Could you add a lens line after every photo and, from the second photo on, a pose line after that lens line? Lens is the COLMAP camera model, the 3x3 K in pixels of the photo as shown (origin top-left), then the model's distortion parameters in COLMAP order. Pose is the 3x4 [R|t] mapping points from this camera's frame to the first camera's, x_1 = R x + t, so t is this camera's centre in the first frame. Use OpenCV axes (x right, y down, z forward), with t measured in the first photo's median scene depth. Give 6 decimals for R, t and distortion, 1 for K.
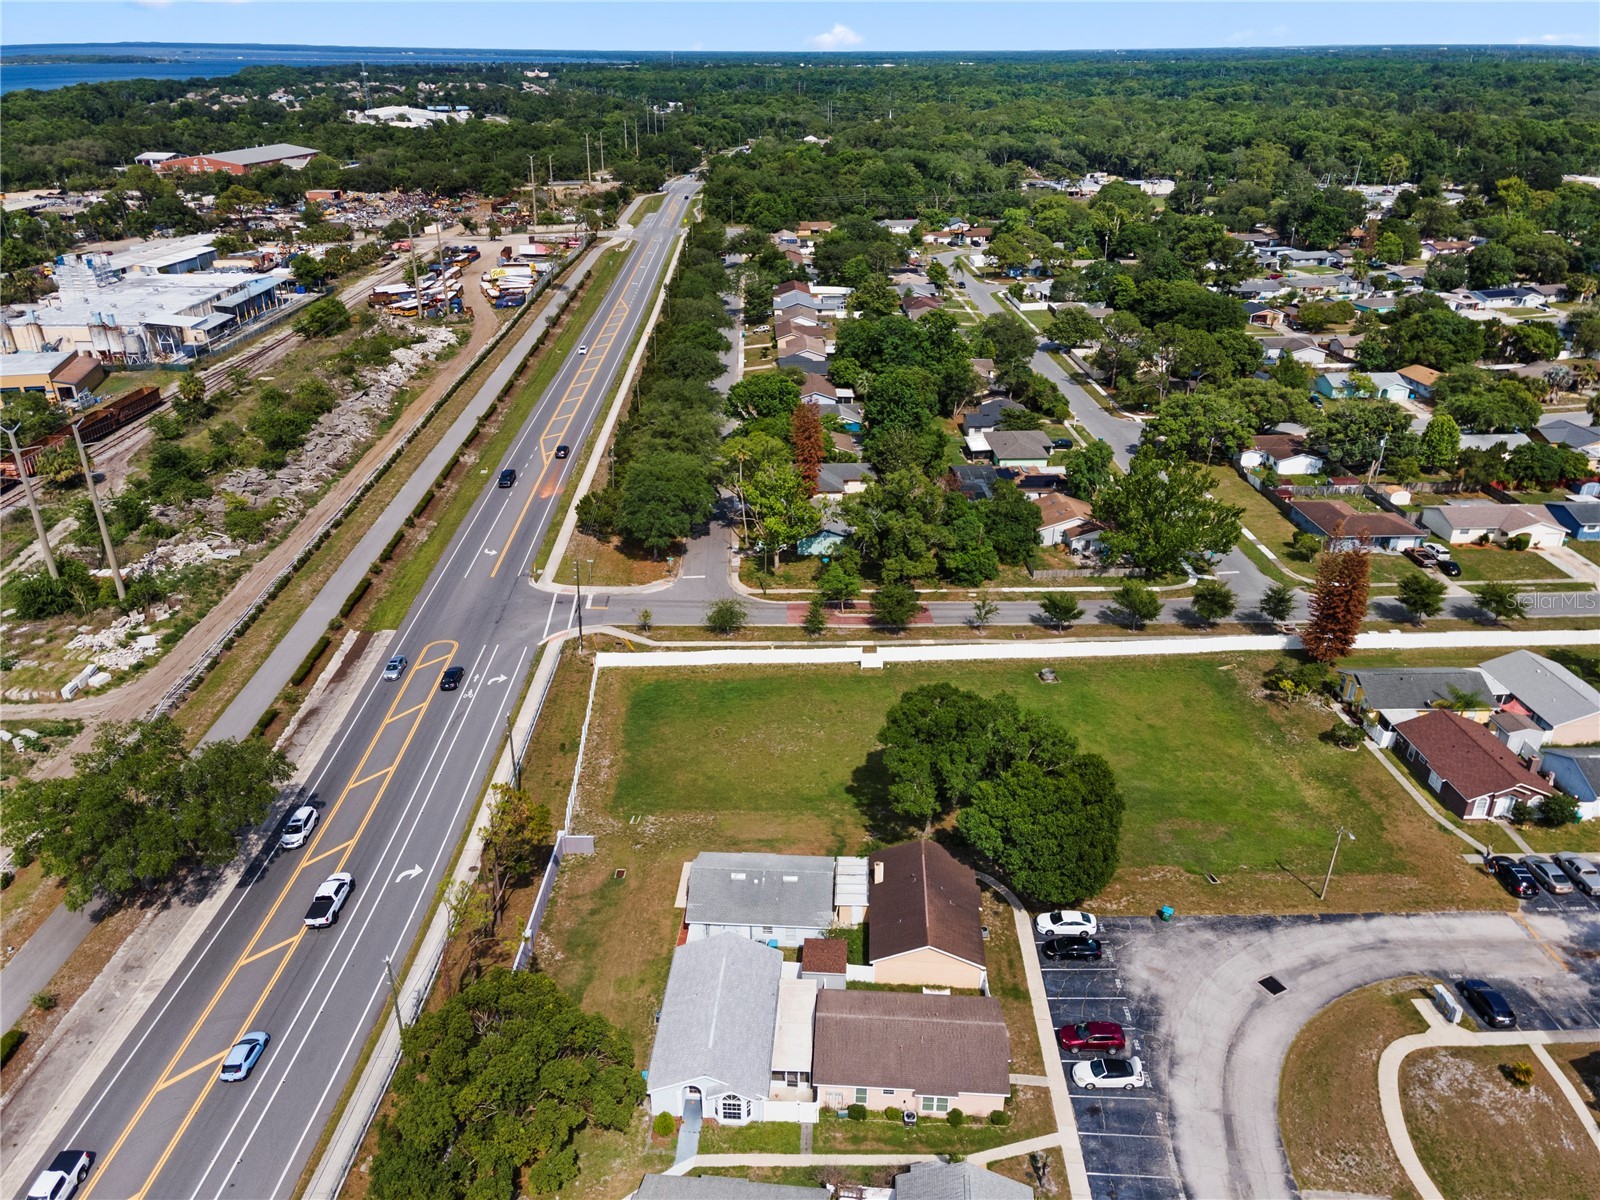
lens RADIAL K [[1170.9, 0, 793.9], [0, 1170.9, 592.2], [0, 0, 1]] dist [0.020775, 0.048842]
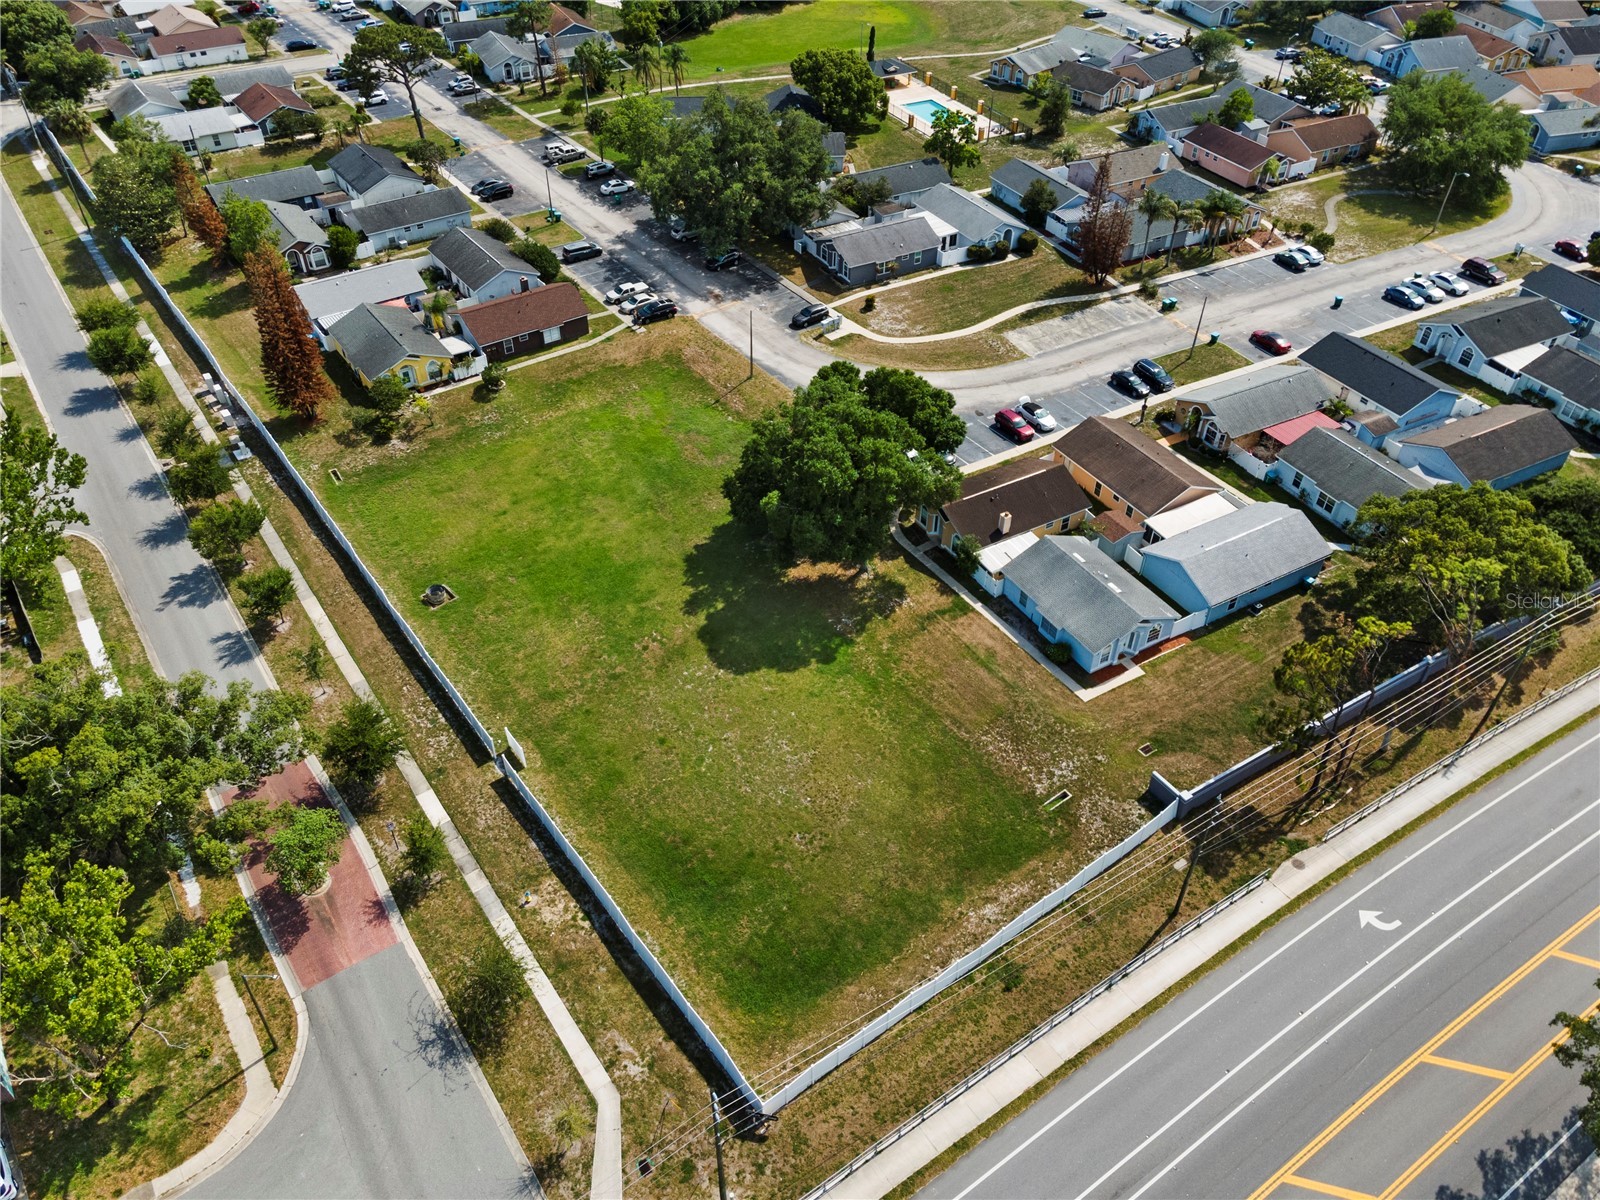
lens RADIAL K [[1170.9, 0, 793.9], [0, 1170.9, 592.2], [0, 0, 1]] dist [0.020775, 0.048842]
pose [[-0.549488, -0.547004, 0.631545, -0.345718], [0.345257, 0.539670, 0.767824, -0.393719], [-0.760829, 0.639956, -0.107685, 0.883897]]
